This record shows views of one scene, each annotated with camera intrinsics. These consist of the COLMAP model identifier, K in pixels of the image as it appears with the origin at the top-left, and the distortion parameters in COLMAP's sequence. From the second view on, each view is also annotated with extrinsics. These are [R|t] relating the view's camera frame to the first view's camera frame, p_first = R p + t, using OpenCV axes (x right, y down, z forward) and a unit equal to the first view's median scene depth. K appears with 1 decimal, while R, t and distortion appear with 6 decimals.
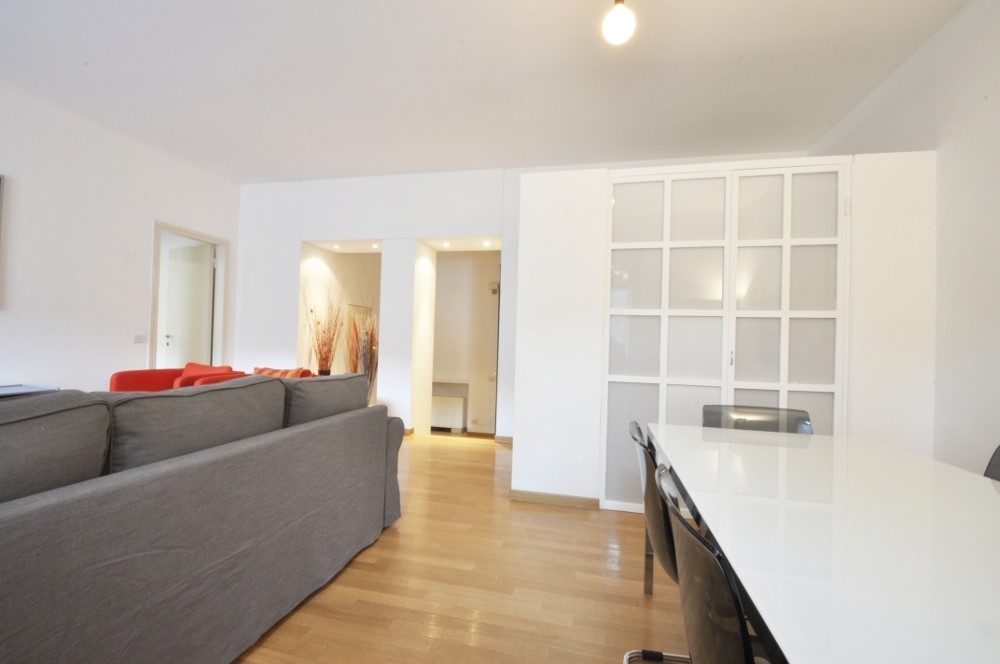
lens RADIAL K [[441.9, 0, 500.0], [0, 441.9, 332.0], [0, 0, 1]] dist [-0.001350, -0.000438]
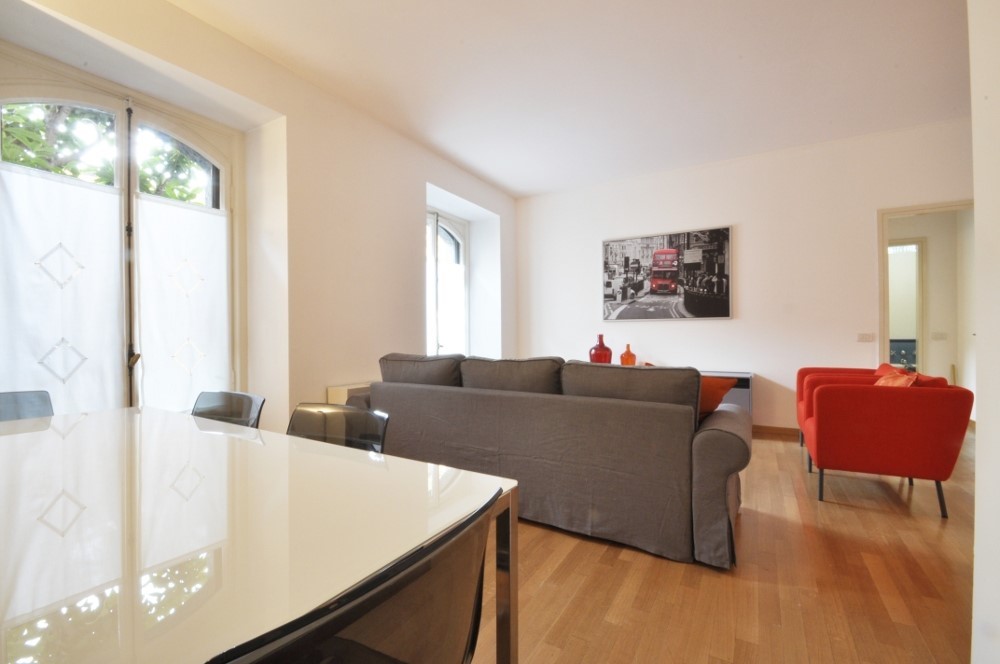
lens RADIAL K [[441.9, 0, 500.0], [0, 441.9, 332.0], [0, 0, 1]] dist [-0.001350, -0.000438]
pose [[-0.296949, -0.029615, -0.954434, 0.841888], [0.014168, 0.999272, -0.035414, 0.061728], [0.954788, -0.024038, -0.296314, 1.187551]]
